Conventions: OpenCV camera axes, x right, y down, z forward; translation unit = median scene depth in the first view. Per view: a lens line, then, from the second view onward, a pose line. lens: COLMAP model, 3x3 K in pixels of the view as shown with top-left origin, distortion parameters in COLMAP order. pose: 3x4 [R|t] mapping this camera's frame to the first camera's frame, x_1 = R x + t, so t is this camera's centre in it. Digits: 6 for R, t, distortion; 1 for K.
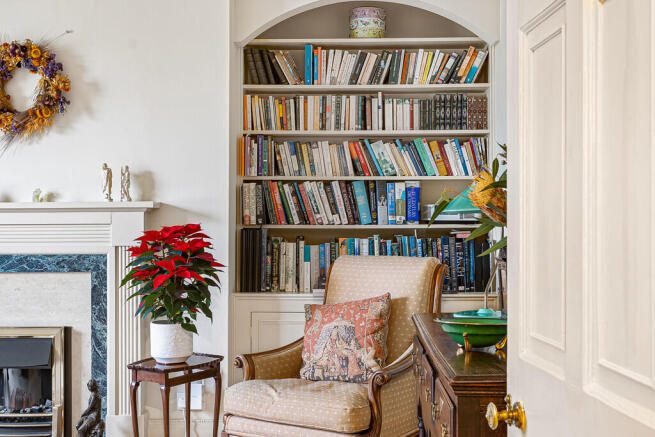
lens RADIAL K [[910.3, 0, 326.7], [0, 910.3, 218.0], [0, 0, 1]] dist [-0.005328, 0.000000]
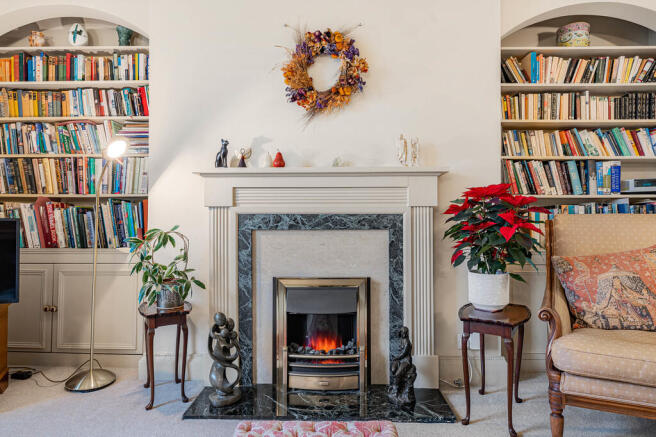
lens RADIAL K [[394.6, 0, 328.5], [0, 394.6, 219.8], [0, 0, 1]] dist [-0.001733, -0.003353]
pose [[0.999882, 0.004666, 0.014613, -0.311603], [-0.004678, 0.999989, 0.000810, 0.043032], [-0.014609, -0.000878, 0.999893, 0.462685]]
